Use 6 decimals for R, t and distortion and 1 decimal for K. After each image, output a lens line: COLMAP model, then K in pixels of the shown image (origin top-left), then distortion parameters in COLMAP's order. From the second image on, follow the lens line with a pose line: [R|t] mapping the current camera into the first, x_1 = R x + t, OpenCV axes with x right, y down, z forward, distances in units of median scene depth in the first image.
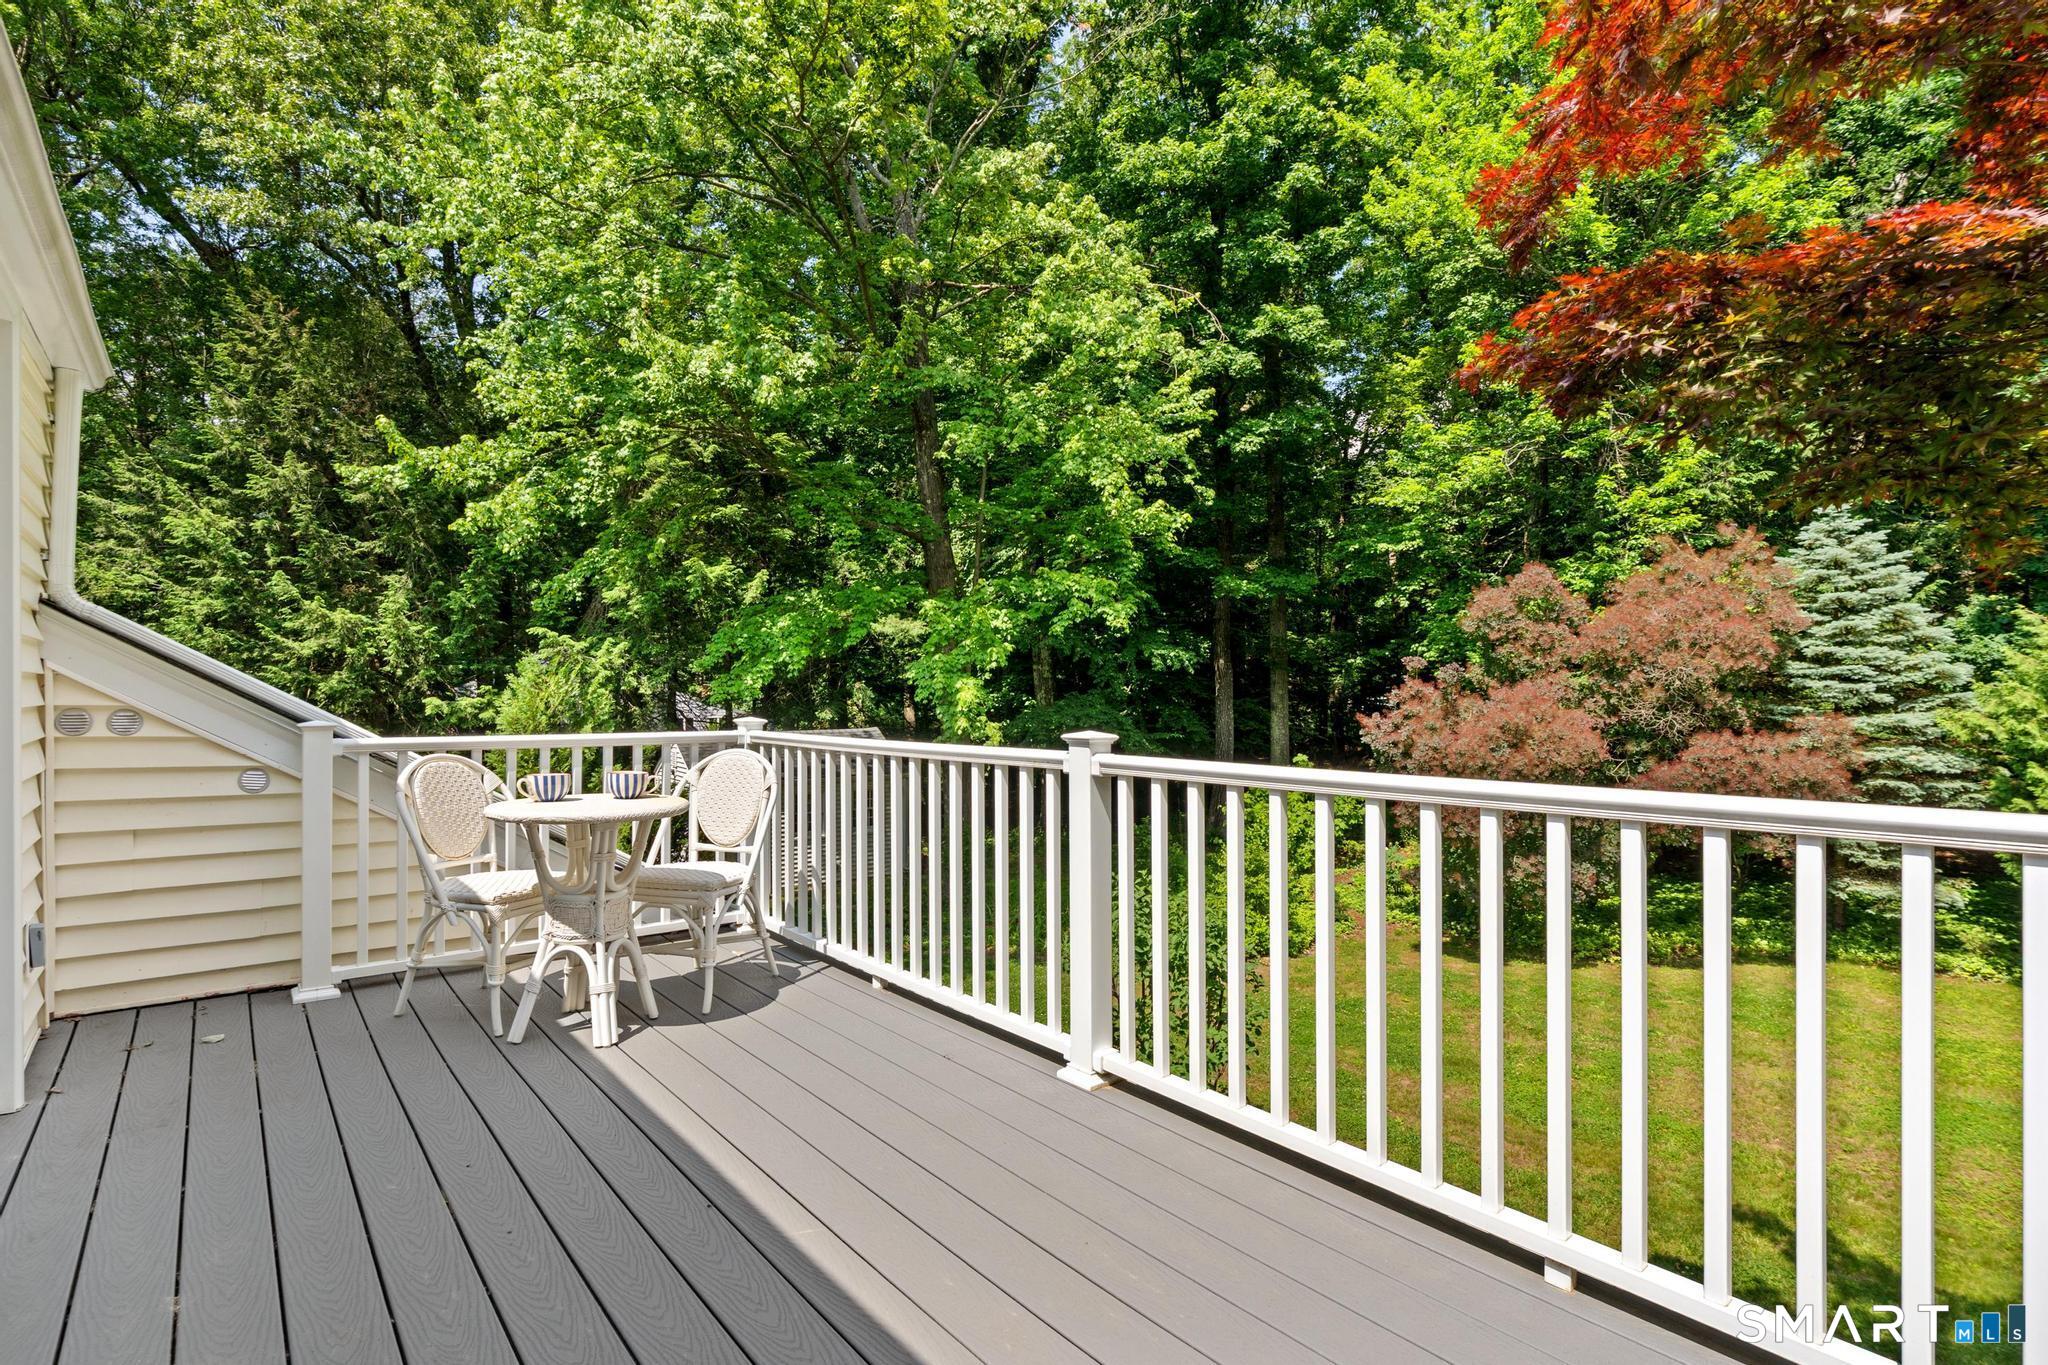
lens RADIAL K [[971.9, 0, 993.7], [0, 971.9, 699.4], [0, 0, 1]] dist [-0.003075, 0.000177]
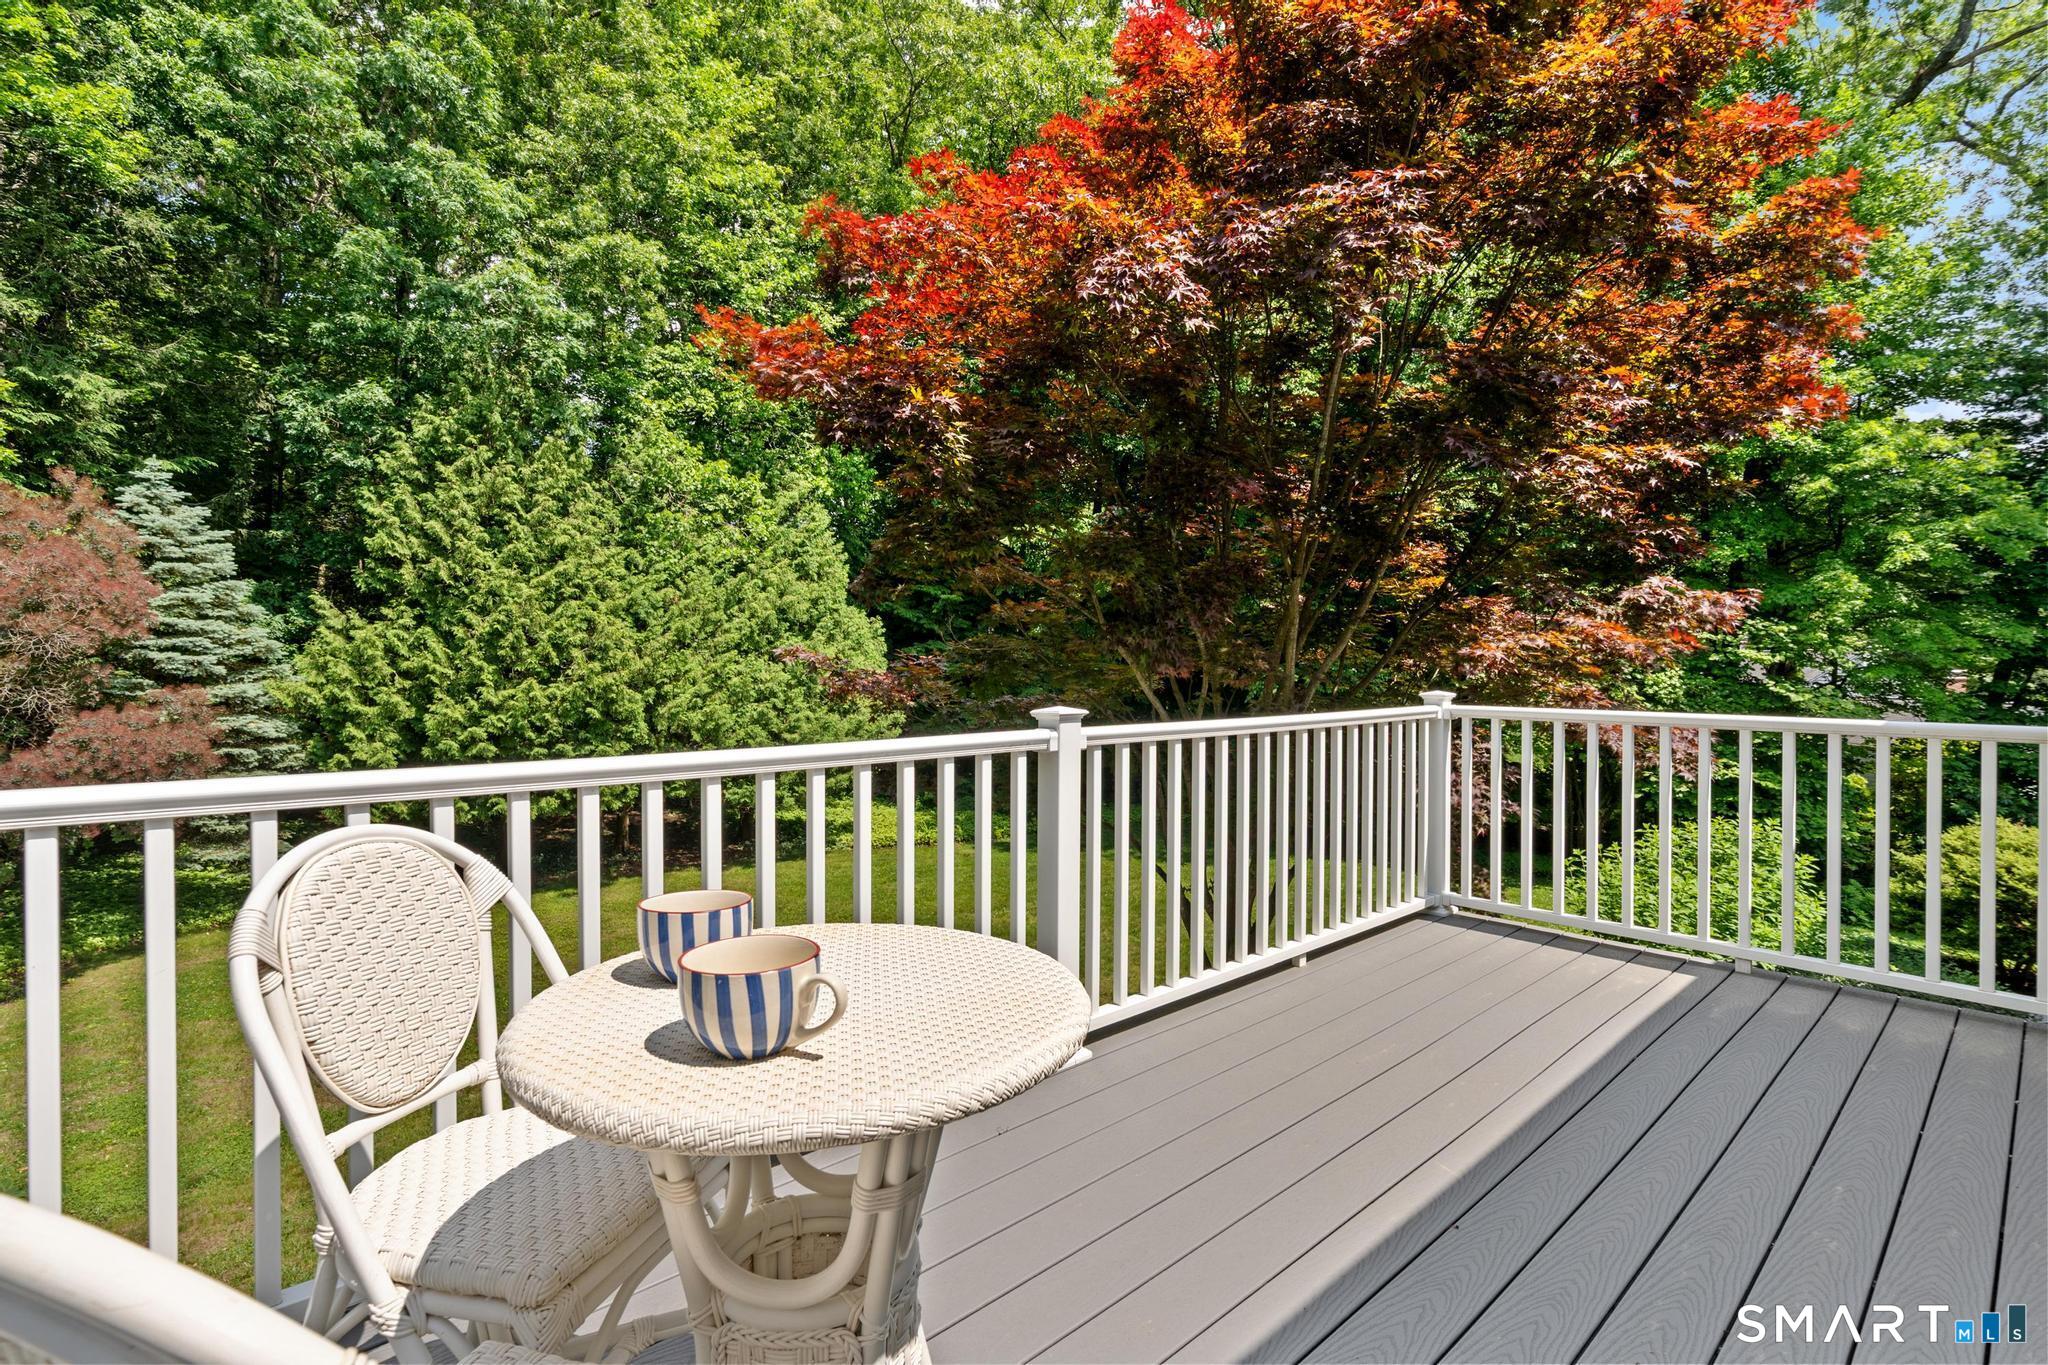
lens RADIAL K [[971.9, 0, 1013.9], [0, 971.9, 673.8], [0, 0, 1]] dist [-0.003075, 0.000177]
pose [[-0.083123, -0.006315, 0.996519, -0.192740], [0.003075, 0.999974, 0.006594, -0.001526], [-0.996535, 0.003612, -0.083101, 0.245299]]
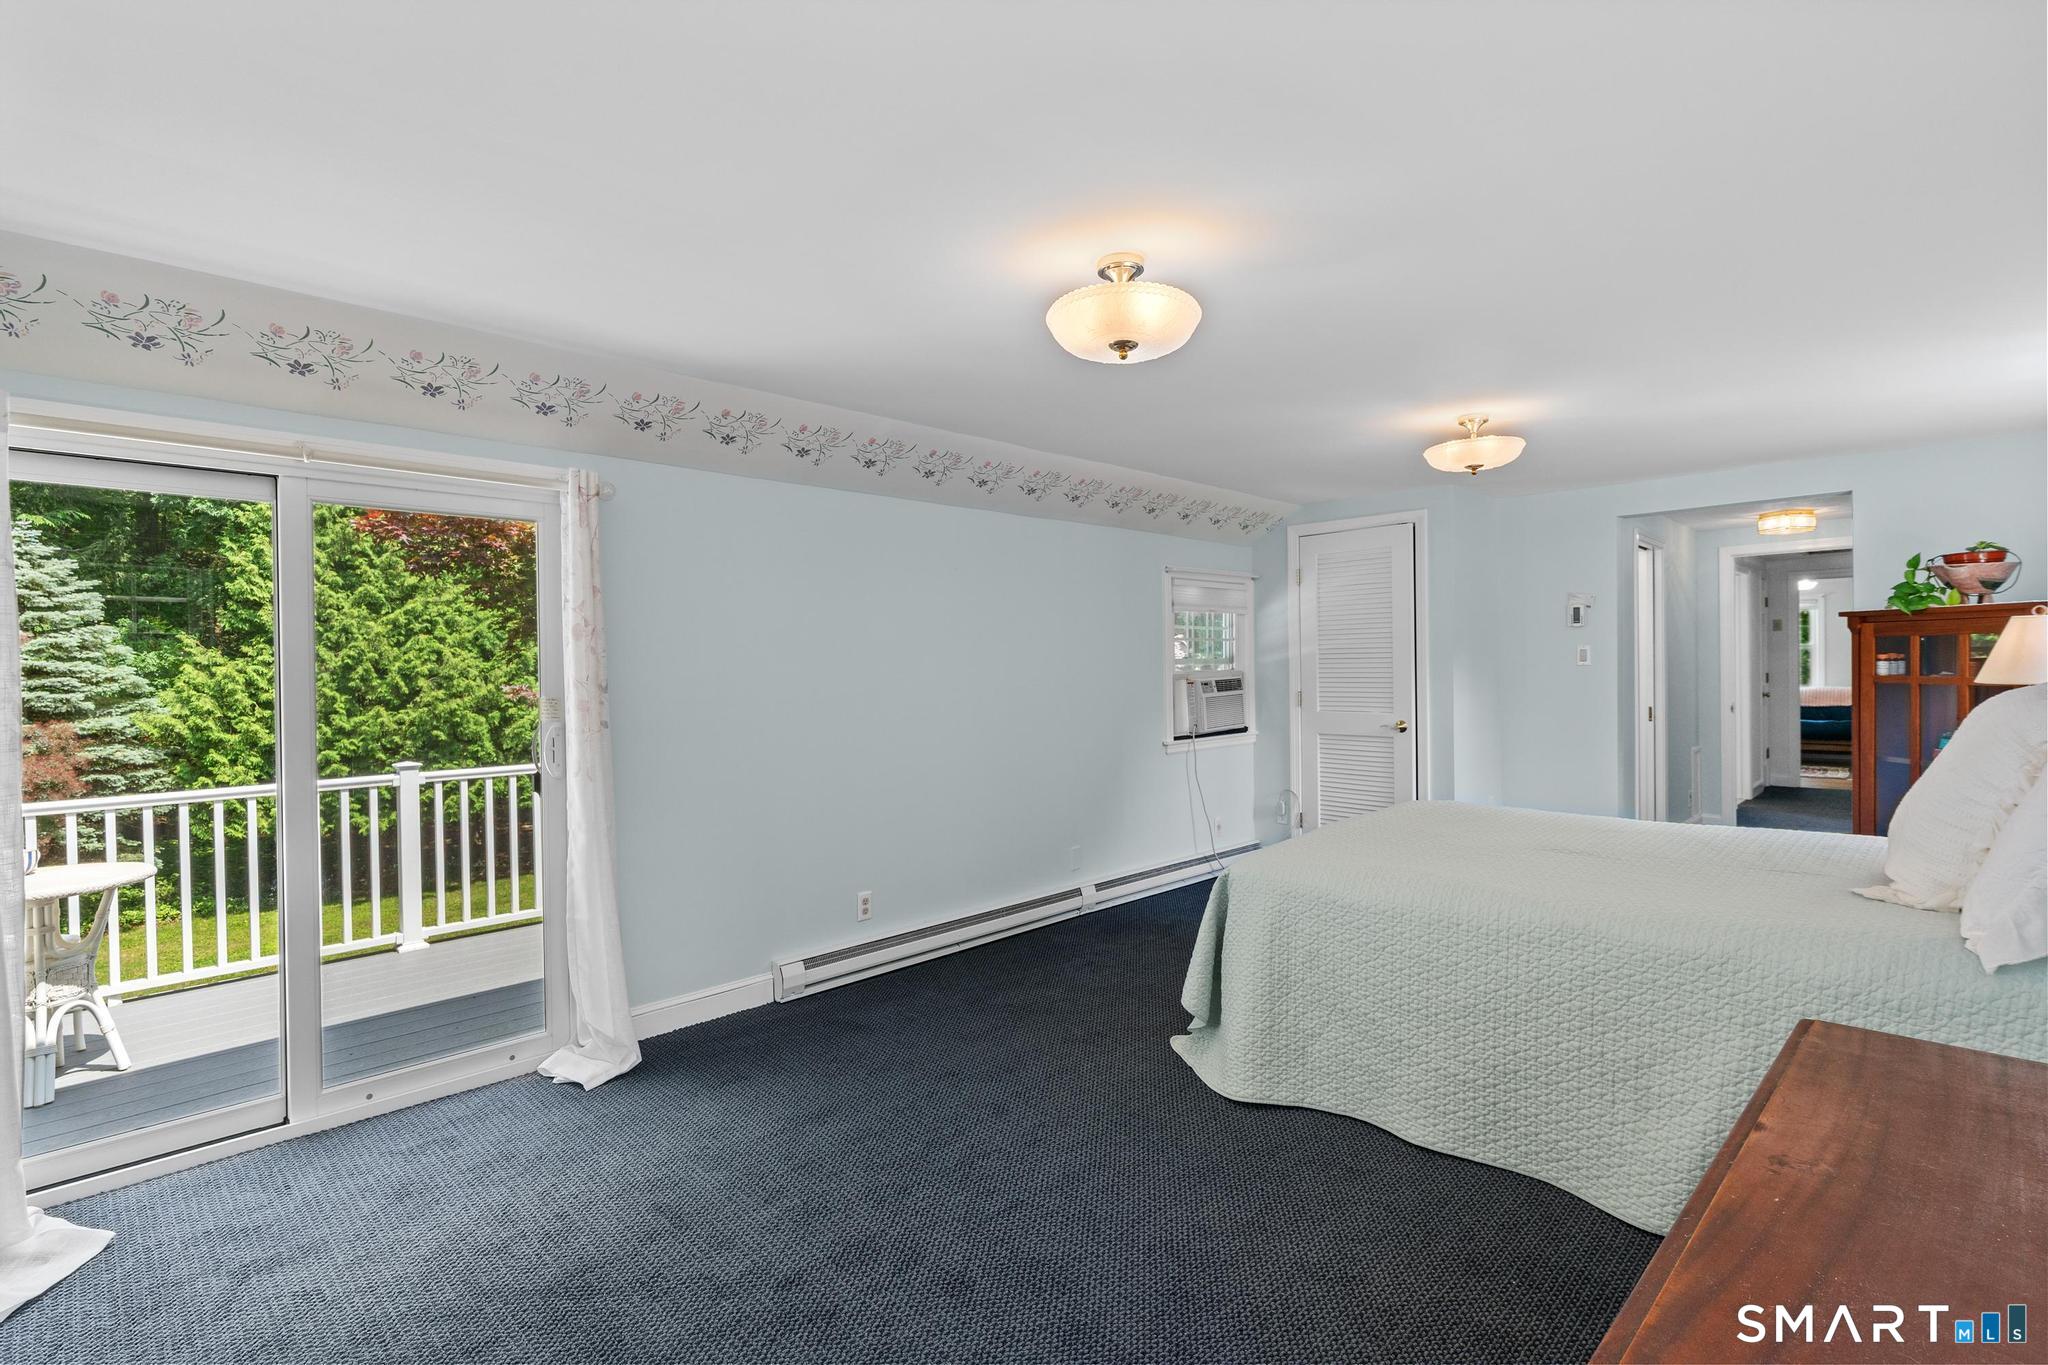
lens RADIAL K [[971.9, 0, 1034.8], [0, 971.9, 675.2], [0, 0, 1]] dist [-0.003075, 0.000177]
pose [[-0.125932, -0.006898, 0.992015, -0.396458], [0.022360, 0.999702, 0.009790, -0.024694], [-0.991787, 0.023414, -0.125740, 0.013254]]
